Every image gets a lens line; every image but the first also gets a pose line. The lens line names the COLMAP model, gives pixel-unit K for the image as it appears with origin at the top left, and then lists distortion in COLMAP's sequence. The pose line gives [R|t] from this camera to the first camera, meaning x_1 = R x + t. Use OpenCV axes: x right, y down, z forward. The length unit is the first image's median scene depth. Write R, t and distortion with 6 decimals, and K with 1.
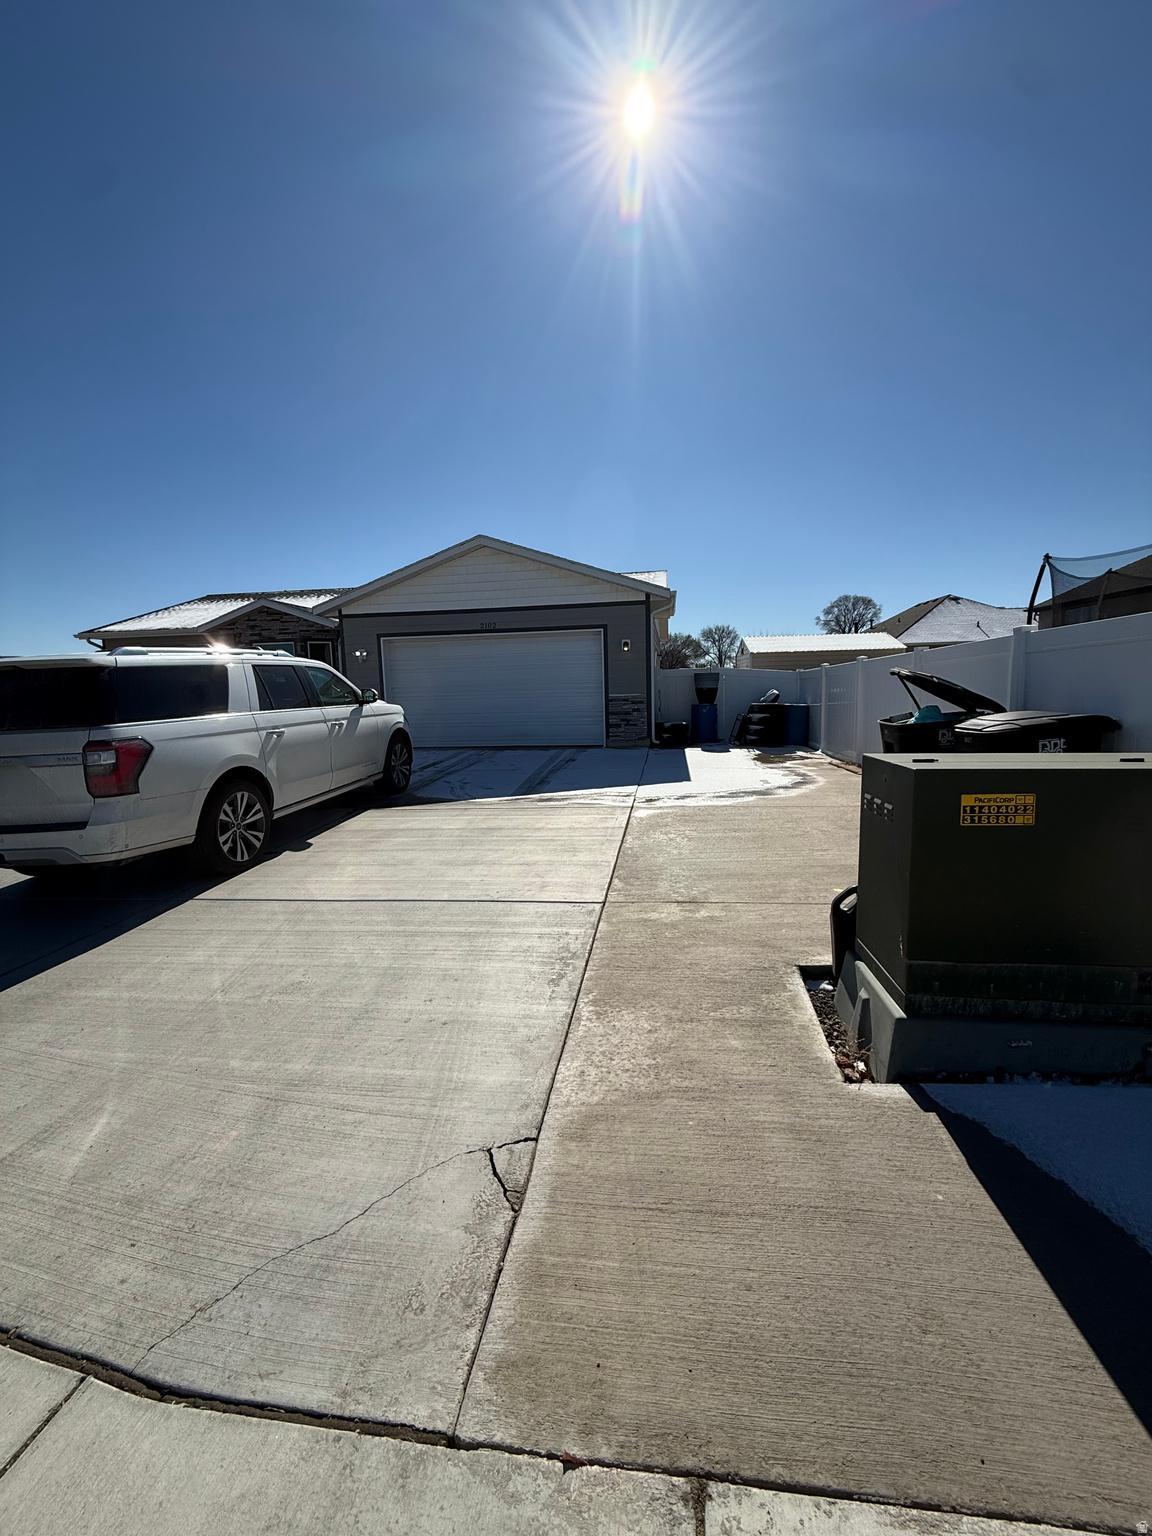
lens RADIAL K [[608.8, 0, 576.0], [0, 608.8, 768.0], [0, 0, 1]] dist [-0.002643, 0.000019]
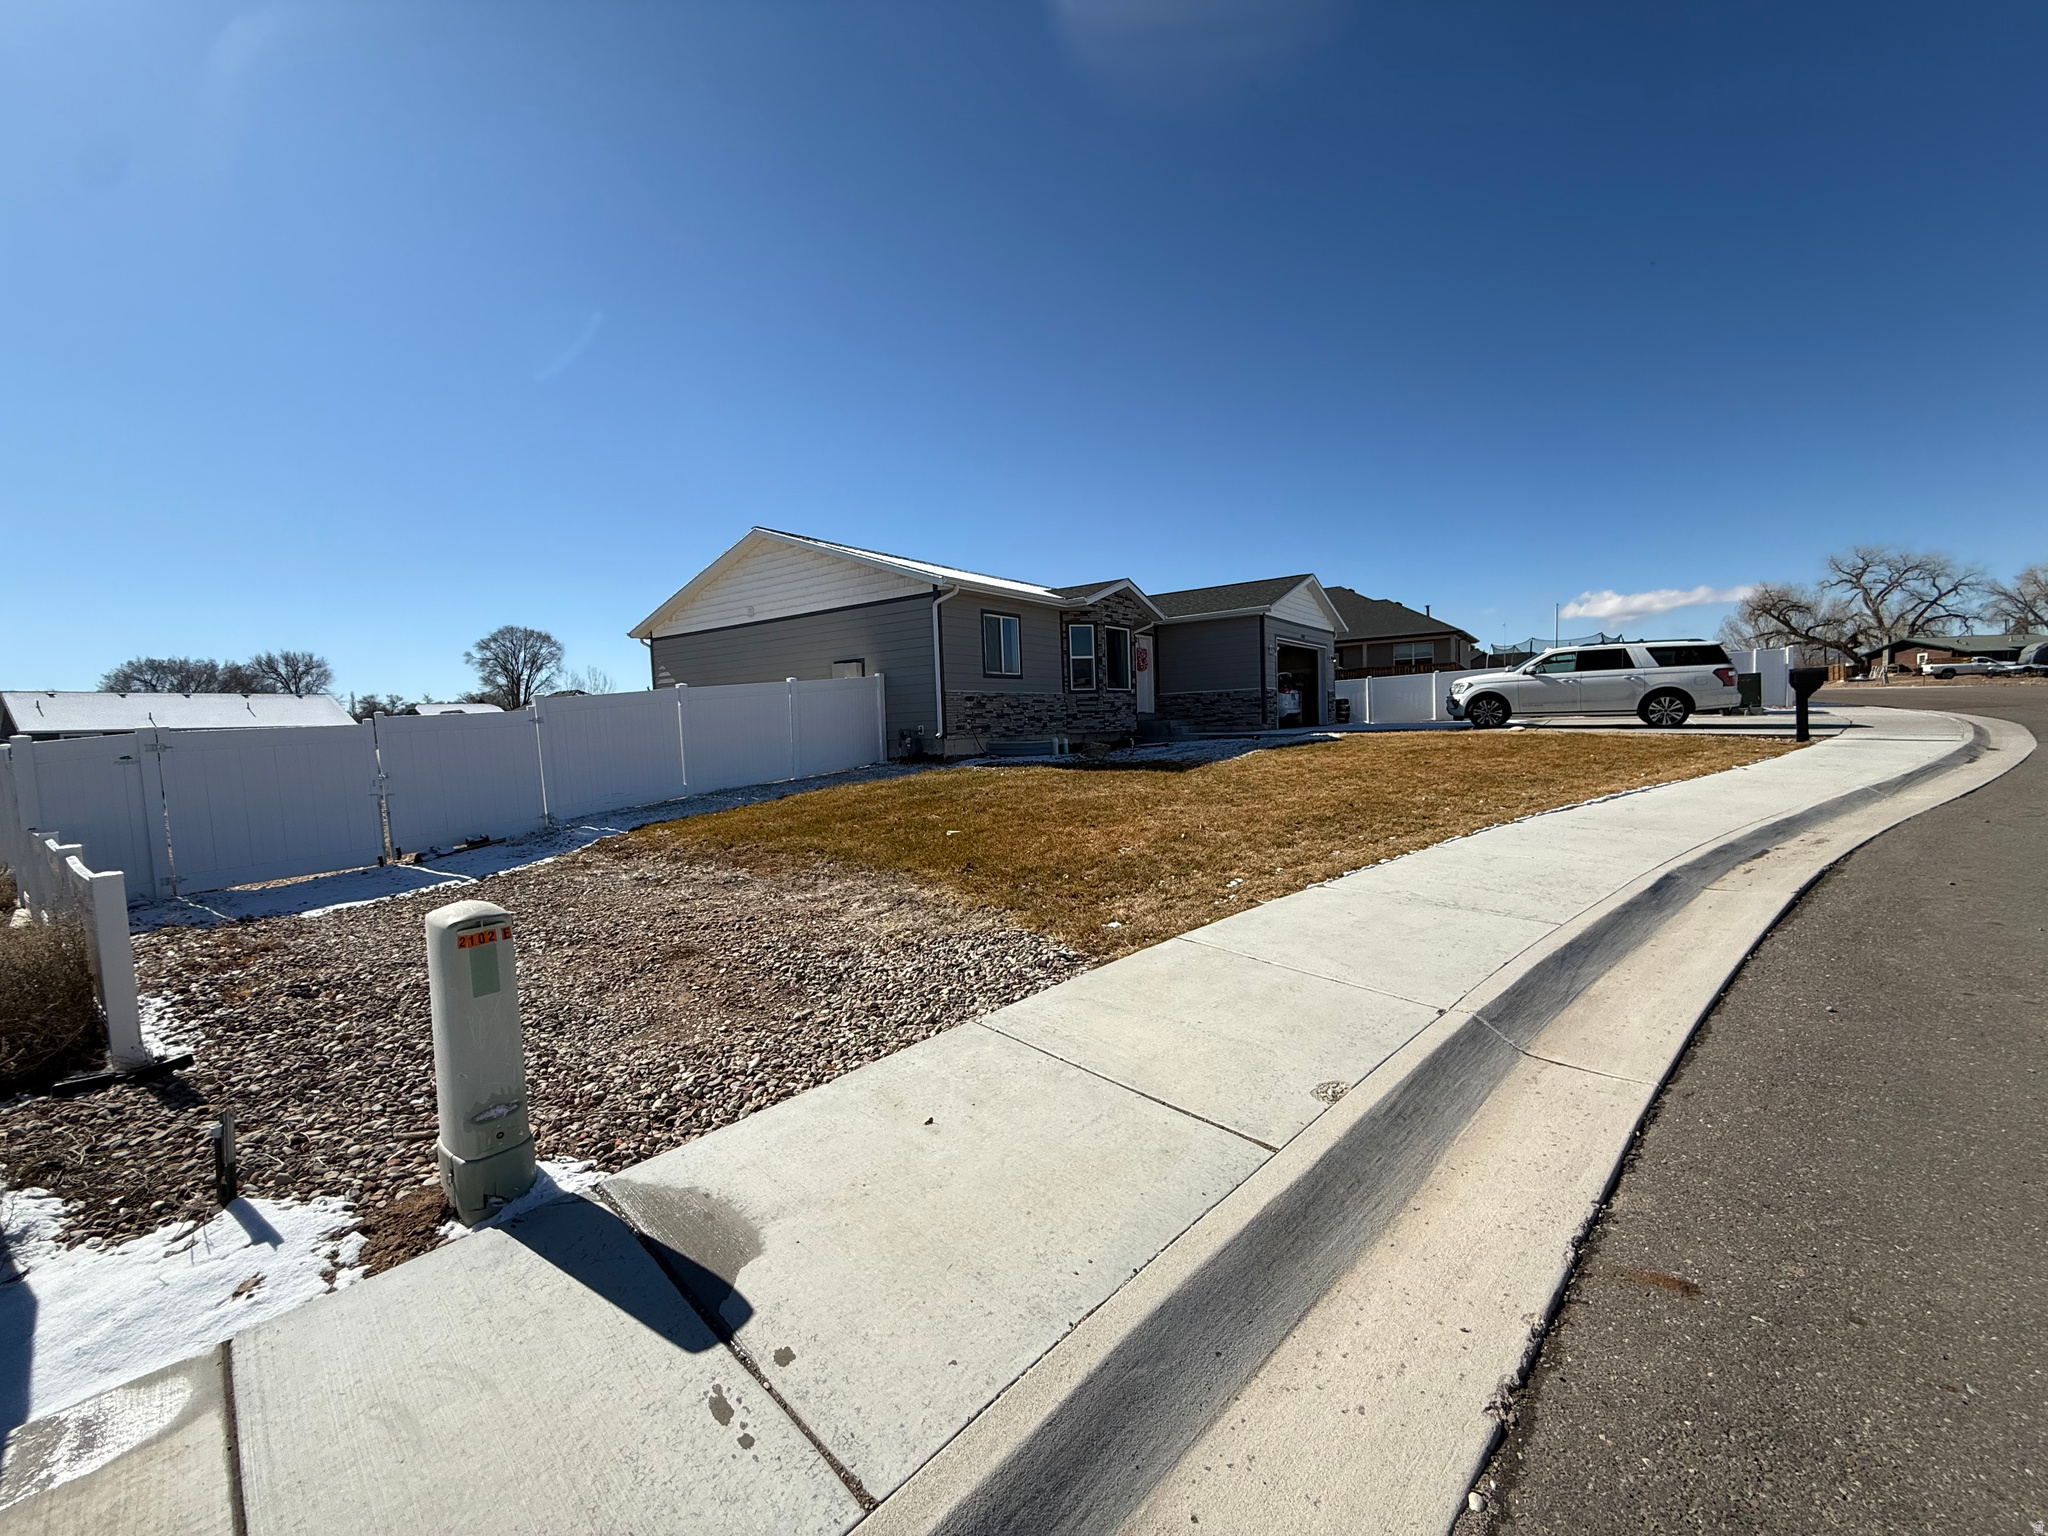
lens RADIAL K [[811.8, 0, 1015.9], [0, 811.8, 771.7], [0, 0, 1]] dist [-0.002643, 0.000019]
pose [[0.461560, -0.045407, 0.885946, -3.660314], [0.147601, 0.988699, -0.026224, 0.033185], [-0.874744, 0.142870, 0.463046, 1.348826]]
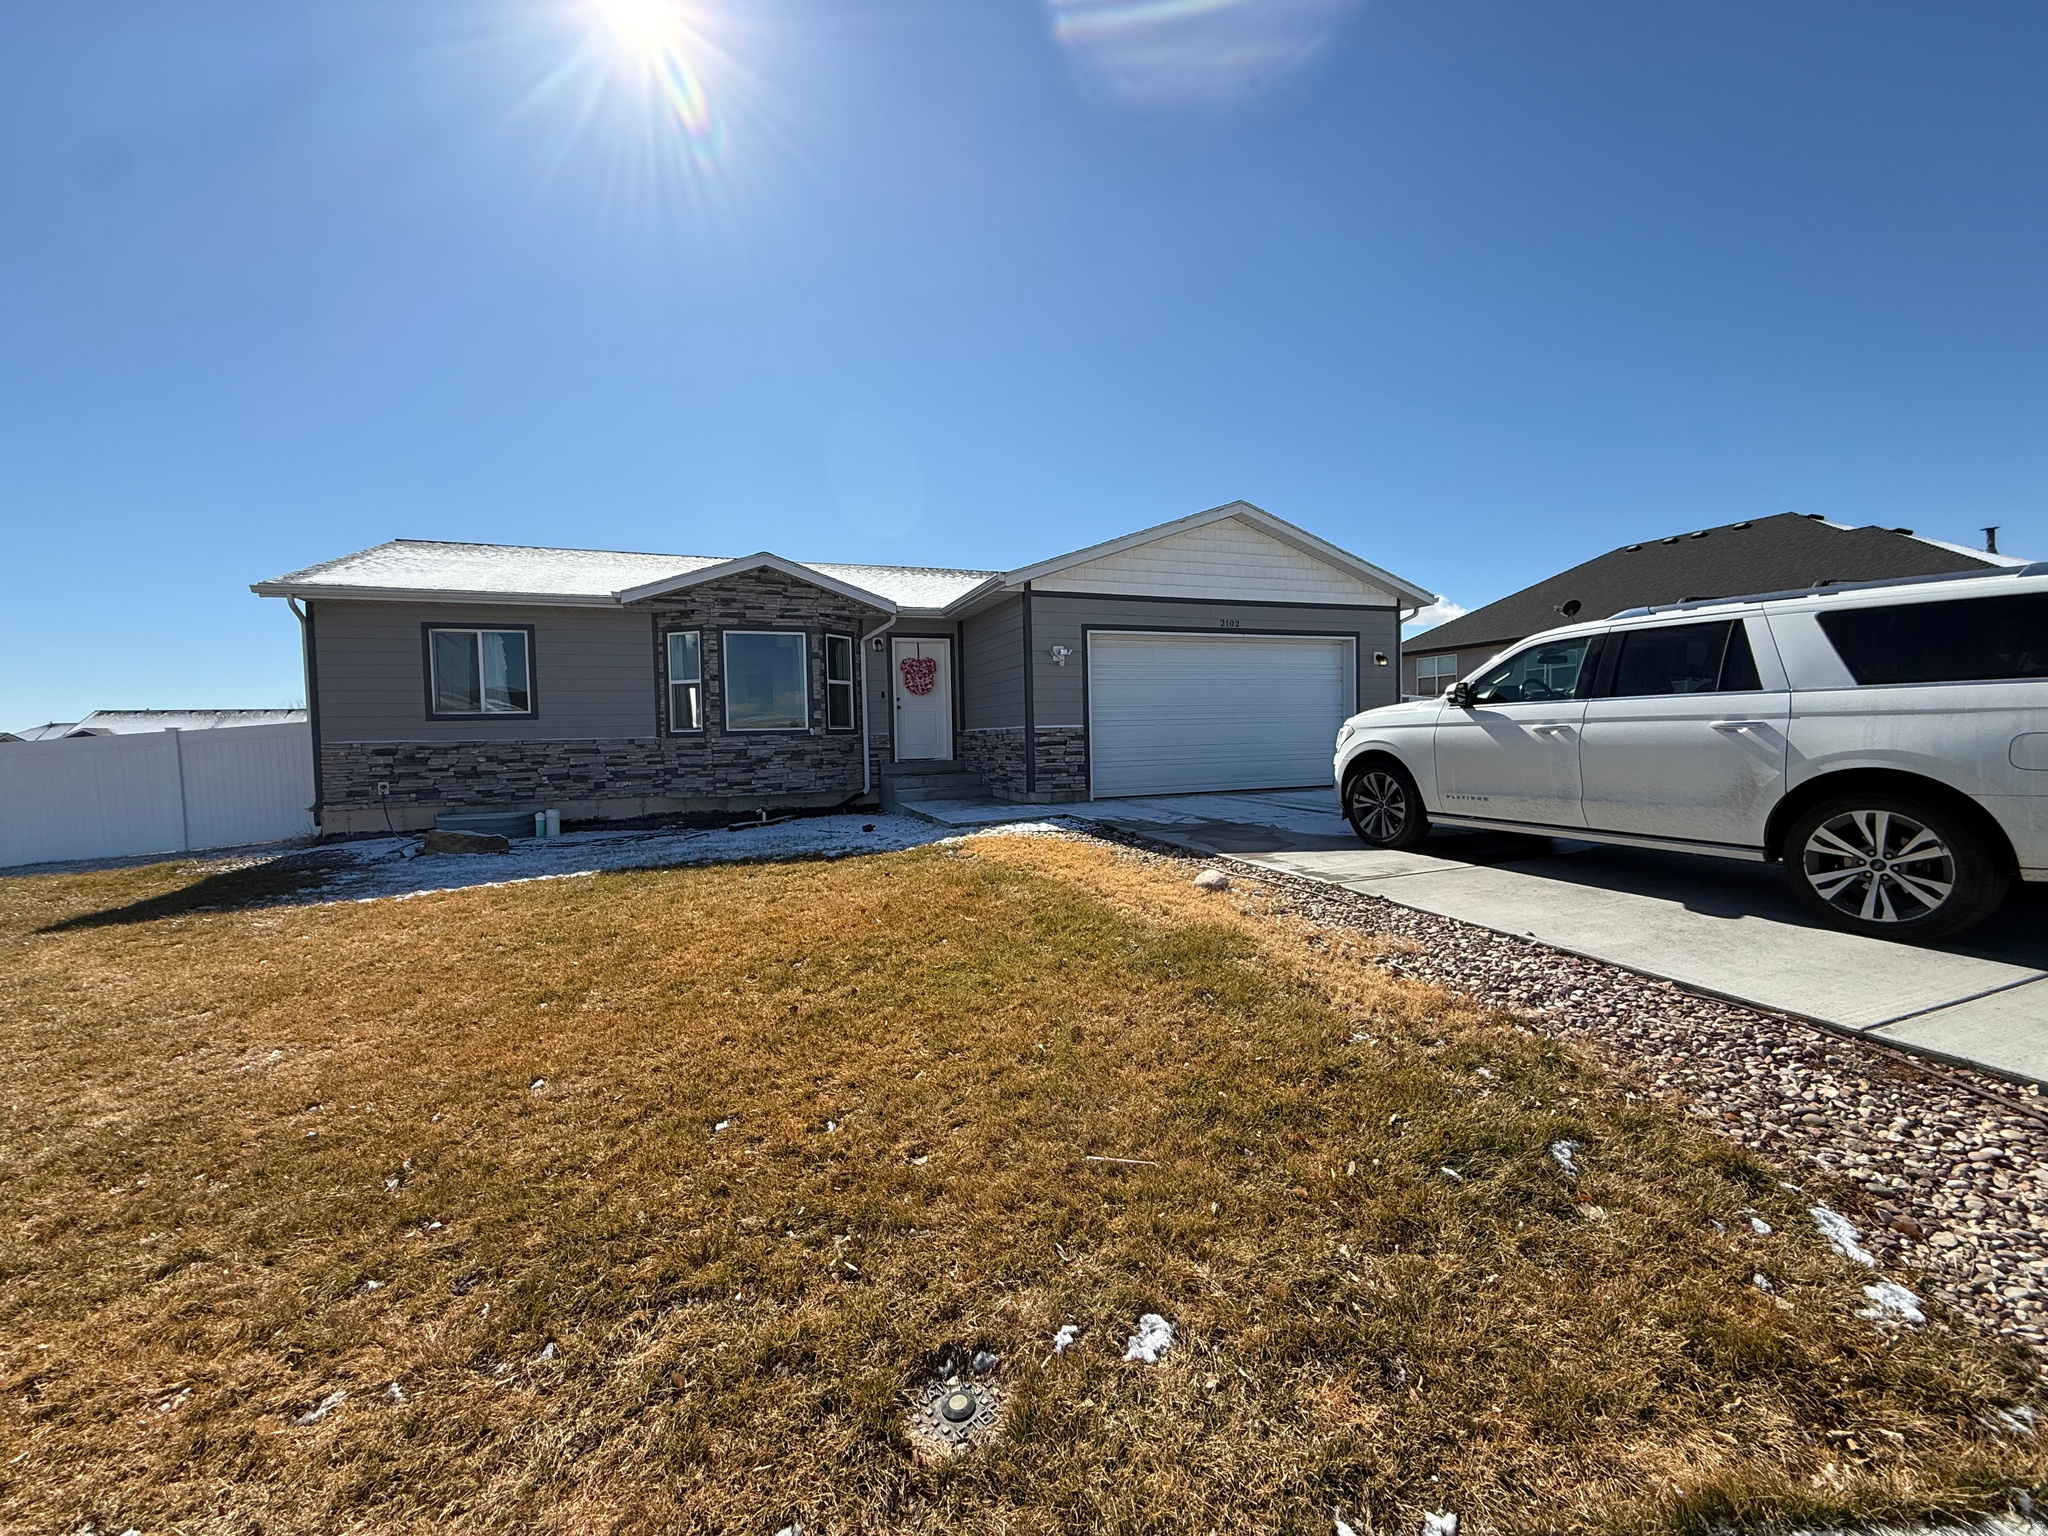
lens RADIAL K [[811.8, 0, 1015.9], [0, 811.8, 771.7], [0, 0, 1]] dist [-0.002643, 0.000019]
pose [[0.872968, -0.015957, 0.487516, -1.482901], [0.068064, 0.993672, -0.089355, 0.018310], [-0.483005, 0.111186, 0.868530, 0.538411]]
